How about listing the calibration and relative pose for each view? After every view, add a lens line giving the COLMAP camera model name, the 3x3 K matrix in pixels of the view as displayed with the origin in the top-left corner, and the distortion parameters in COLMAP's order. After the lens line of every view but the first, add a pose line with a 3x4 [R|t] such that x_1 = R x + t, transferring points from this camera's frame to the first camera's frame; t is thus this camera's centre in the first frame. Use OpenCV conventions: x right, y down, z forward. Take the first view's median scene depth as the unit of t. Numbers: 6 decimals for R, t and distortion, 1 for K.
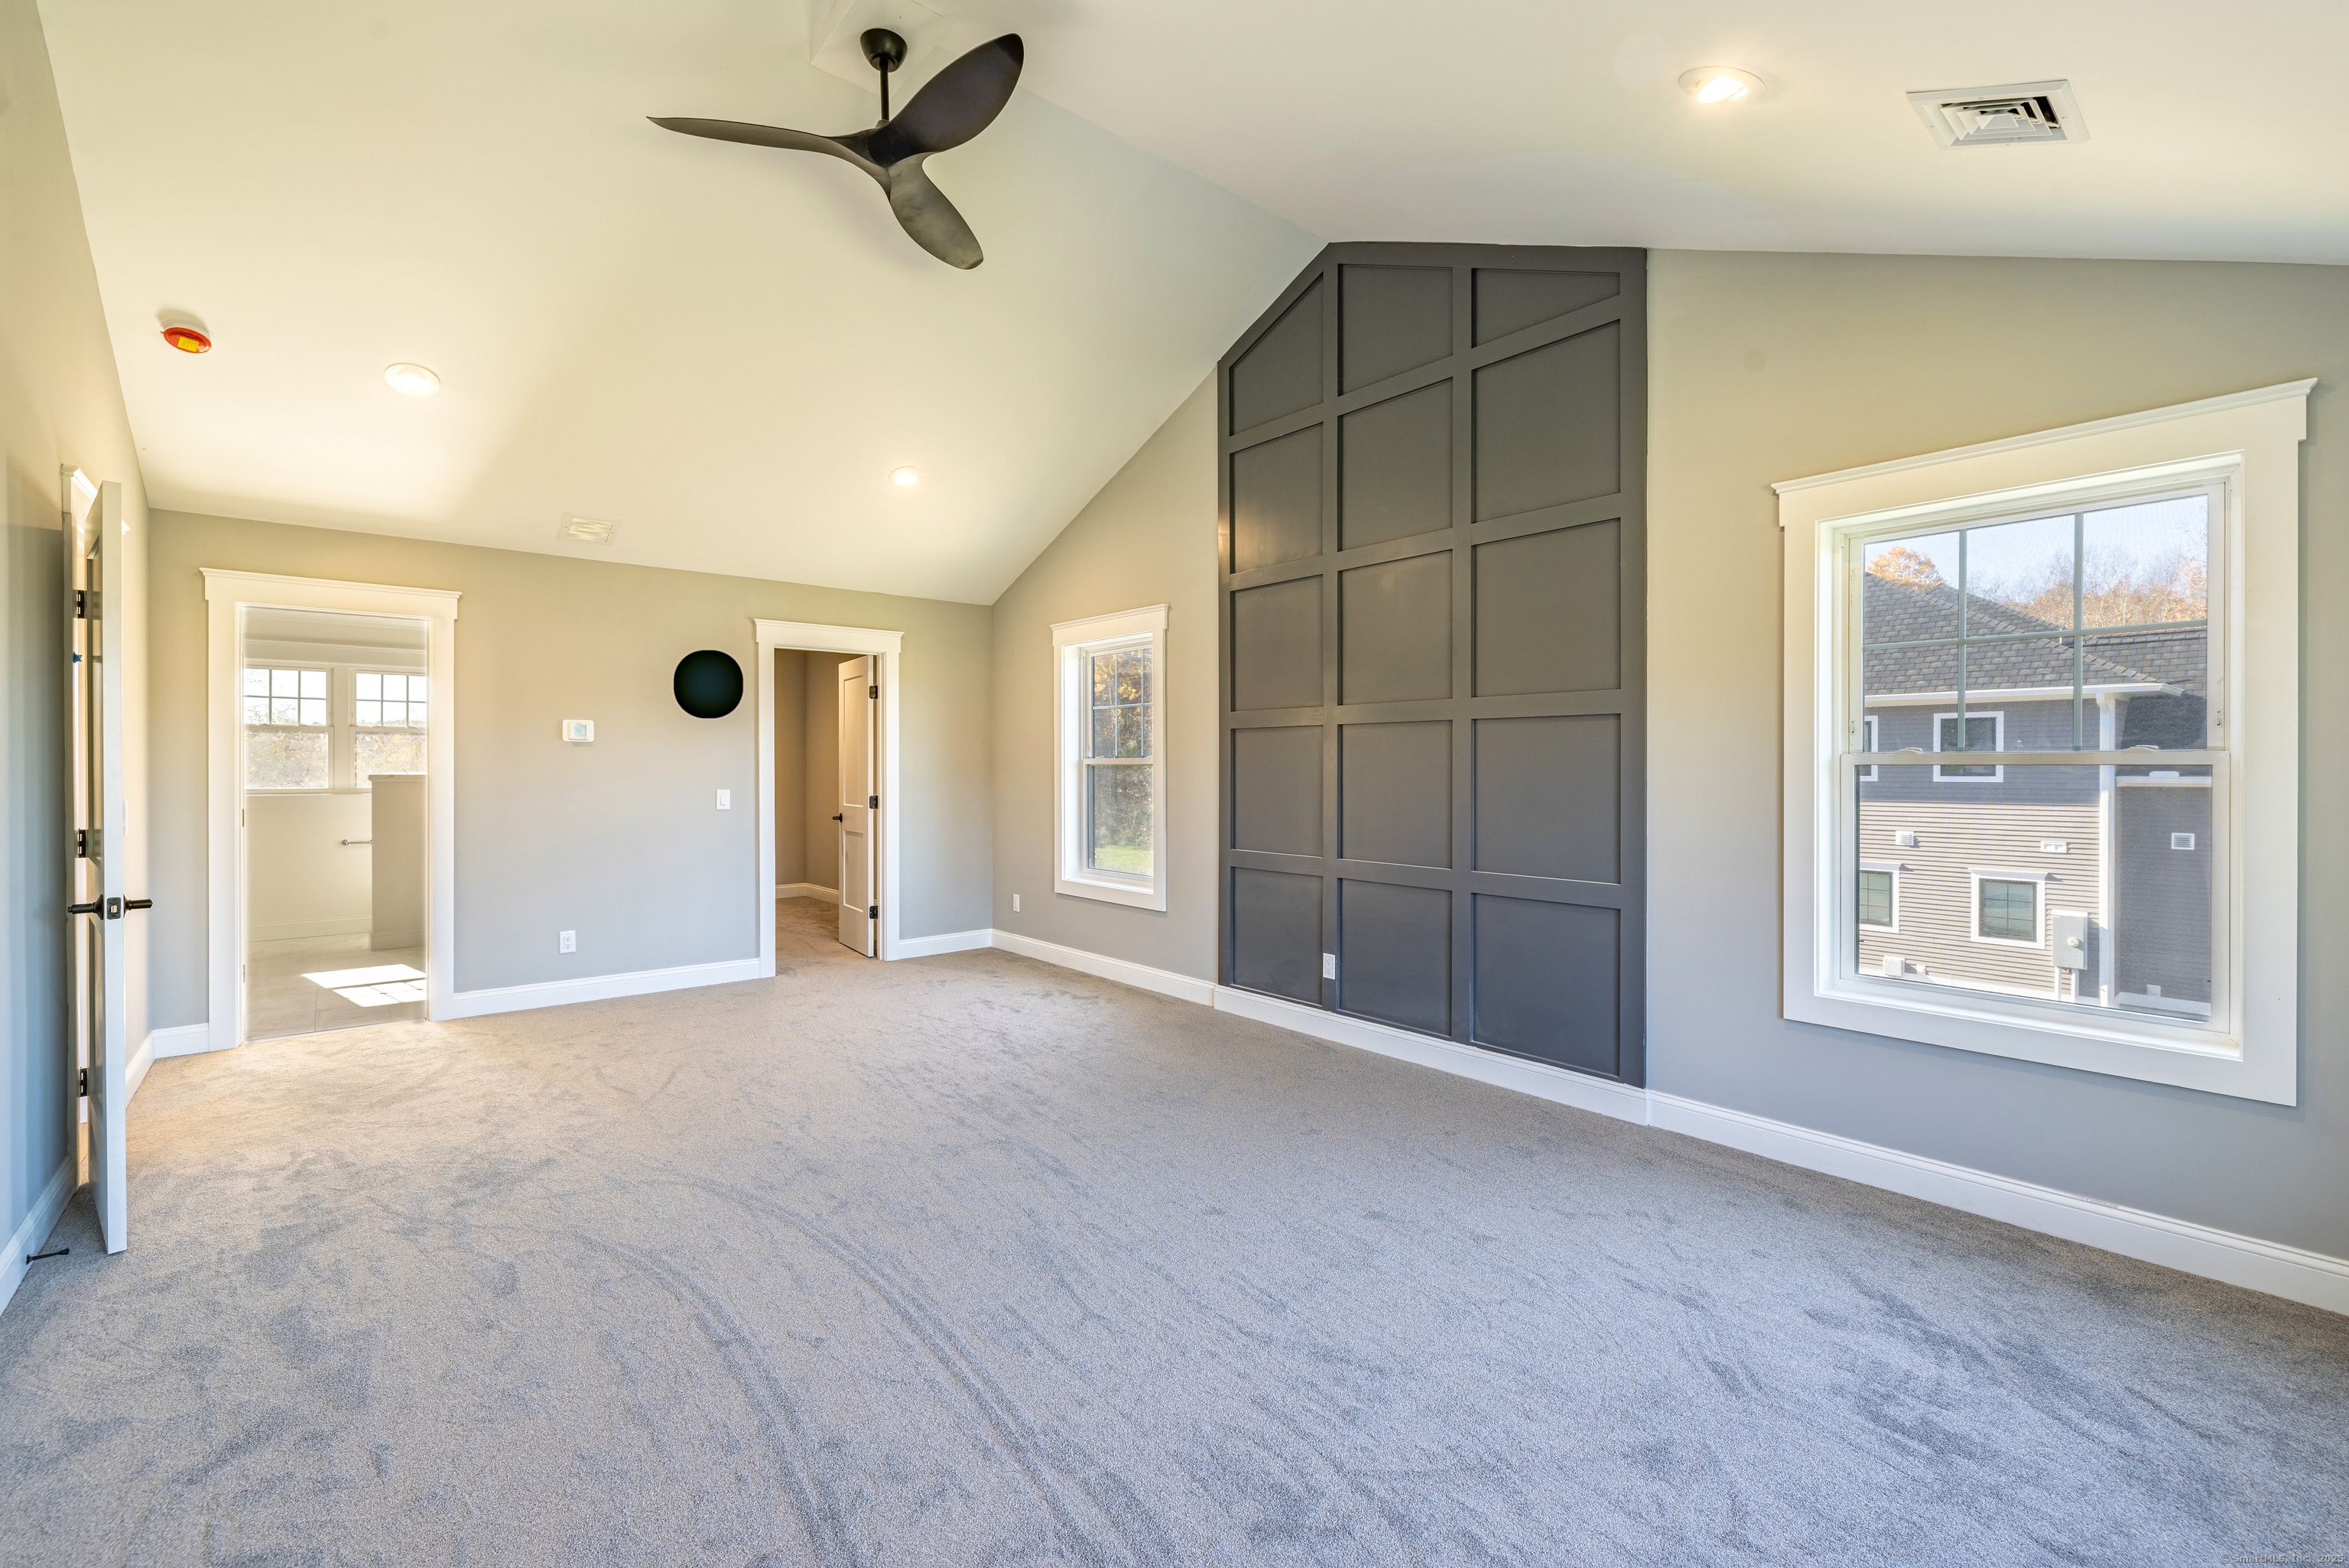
lens RADIAL K [[1025.4, 0, 1170.7], [0, 1025.4, 767.6], [0, 0, 1]] dist [-0.004801, 0.002024]
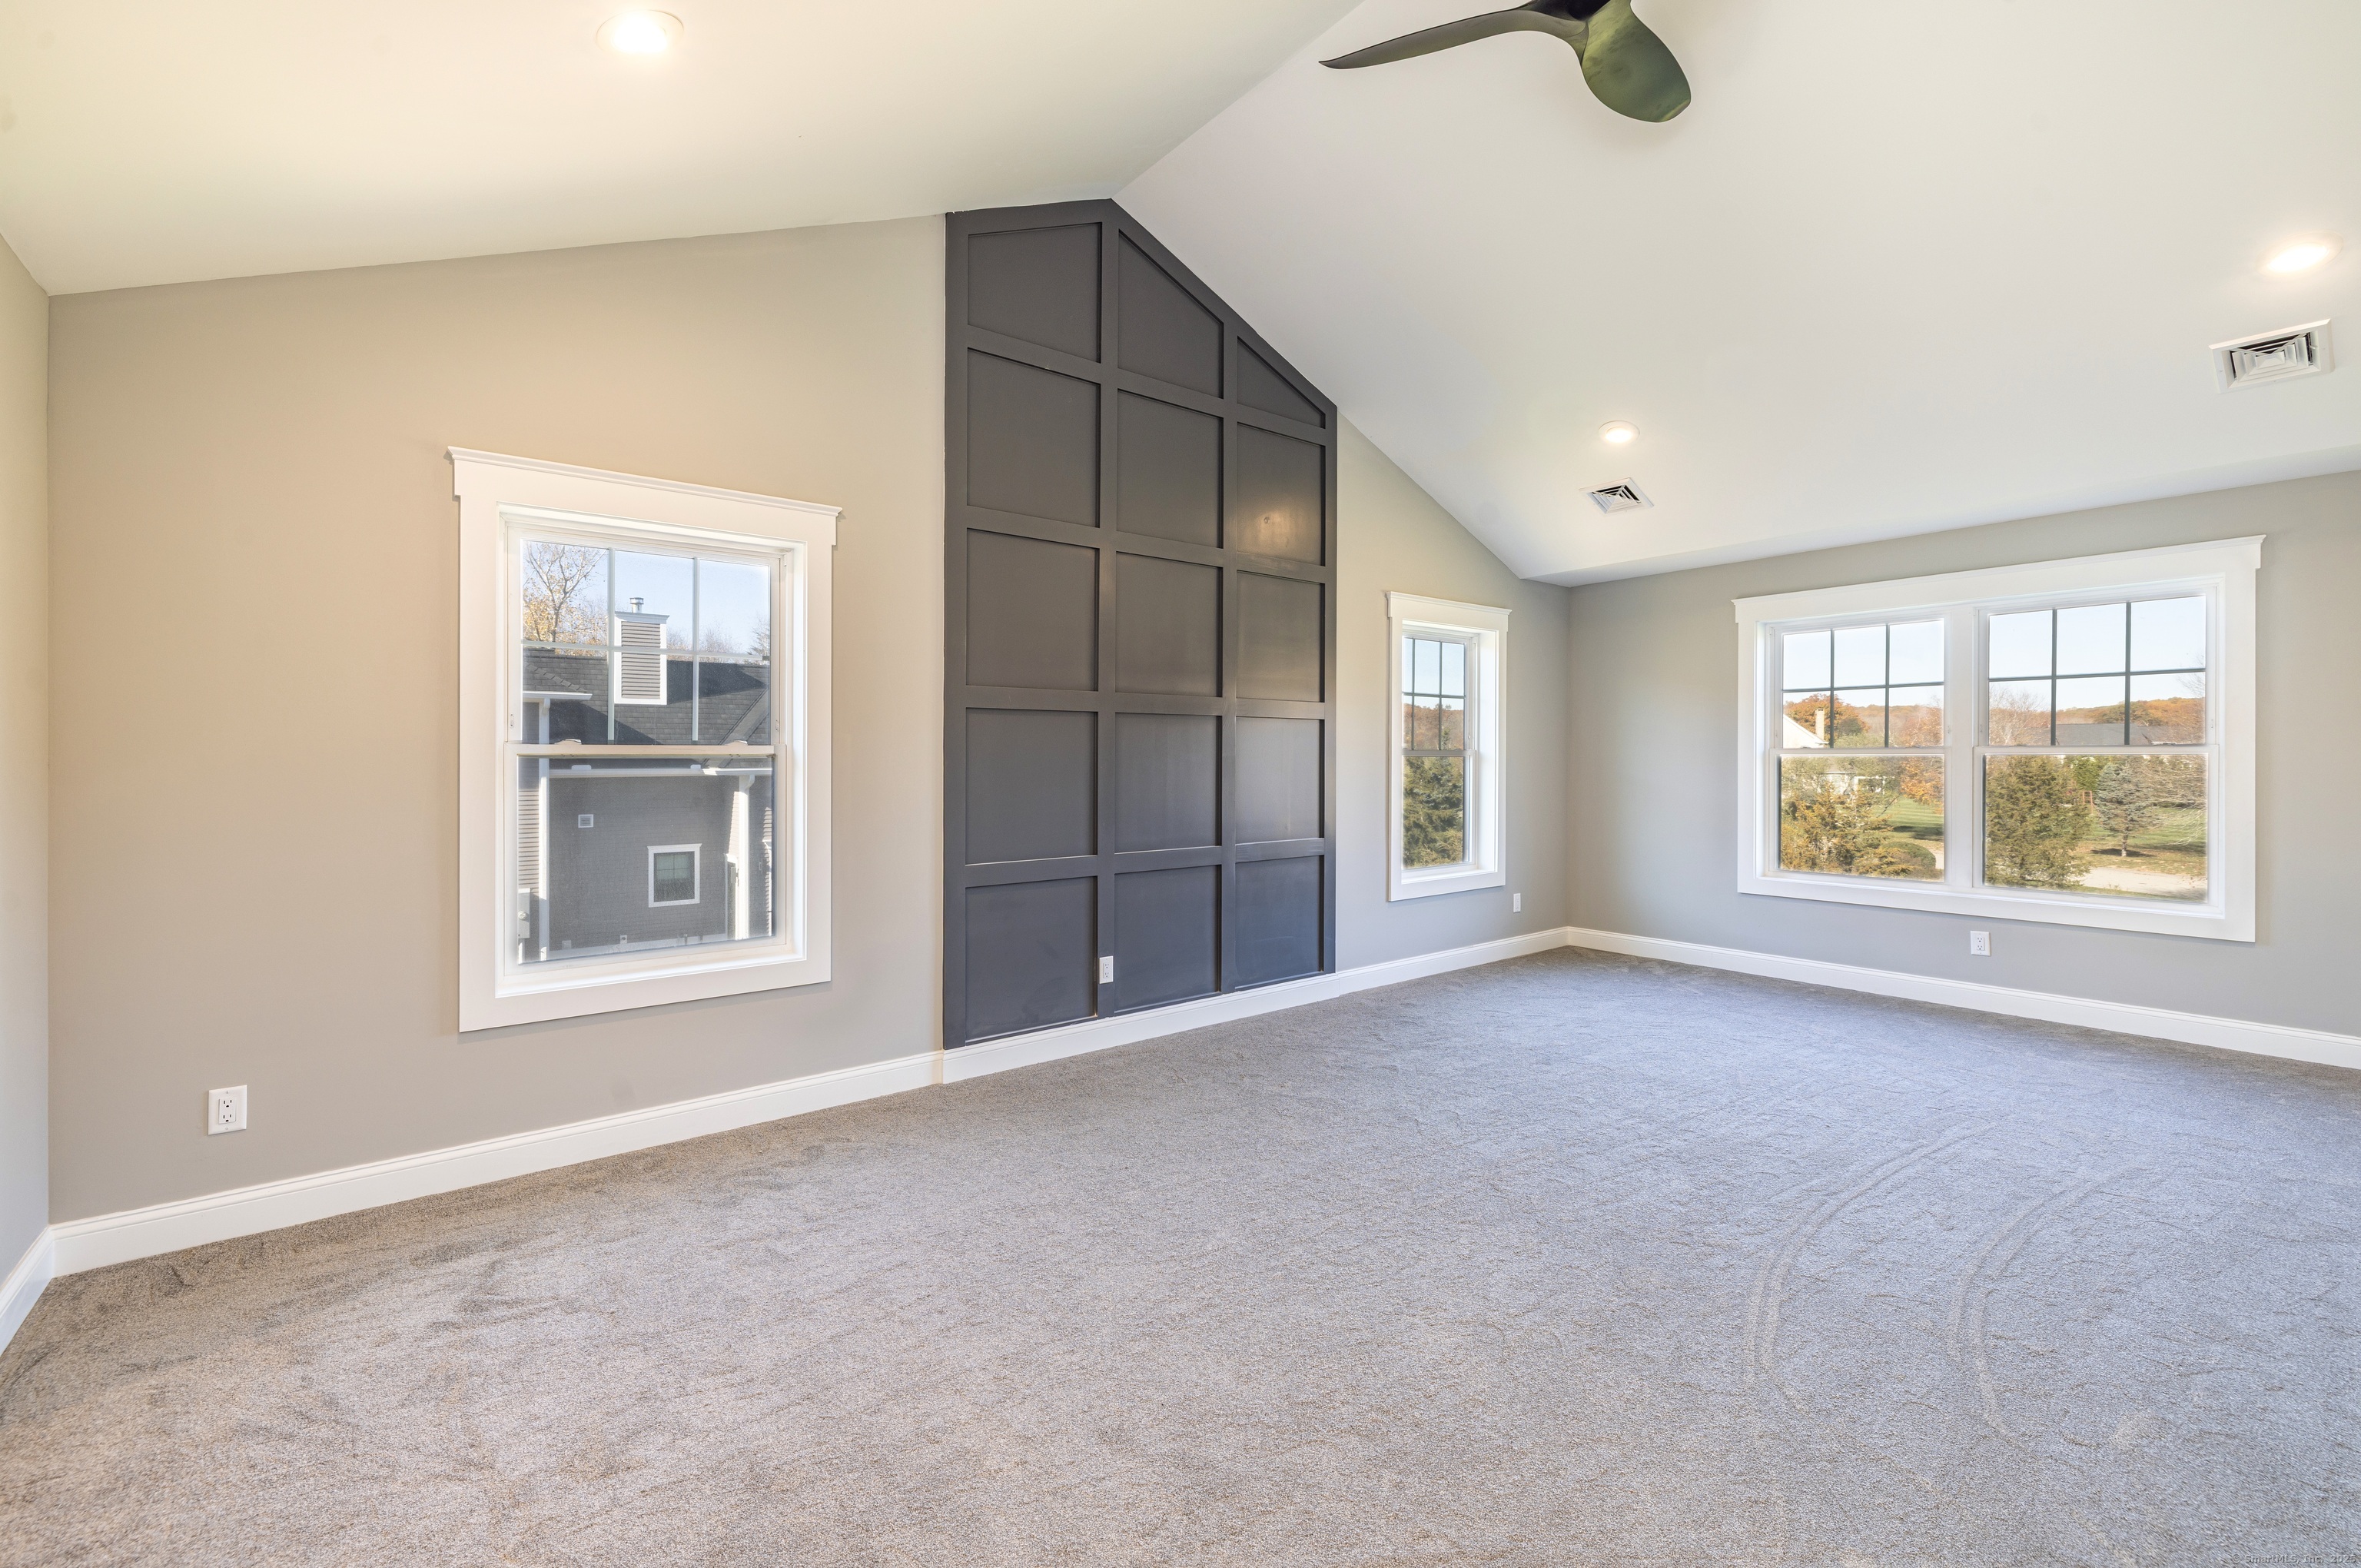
lens RADIAL K [[1030.8, 0, 1128.6], [0, 1030.8, 771.4], [0, 0, 1]] dist [-0.004801, 0.002024]
pose [[0.020208, -0.011891, 0.999725, -0.700353], [0.004759, 0.999919, 0.011797, 0.001112], [-0.999784, 0.004519, 0.020263, 0.855272]]
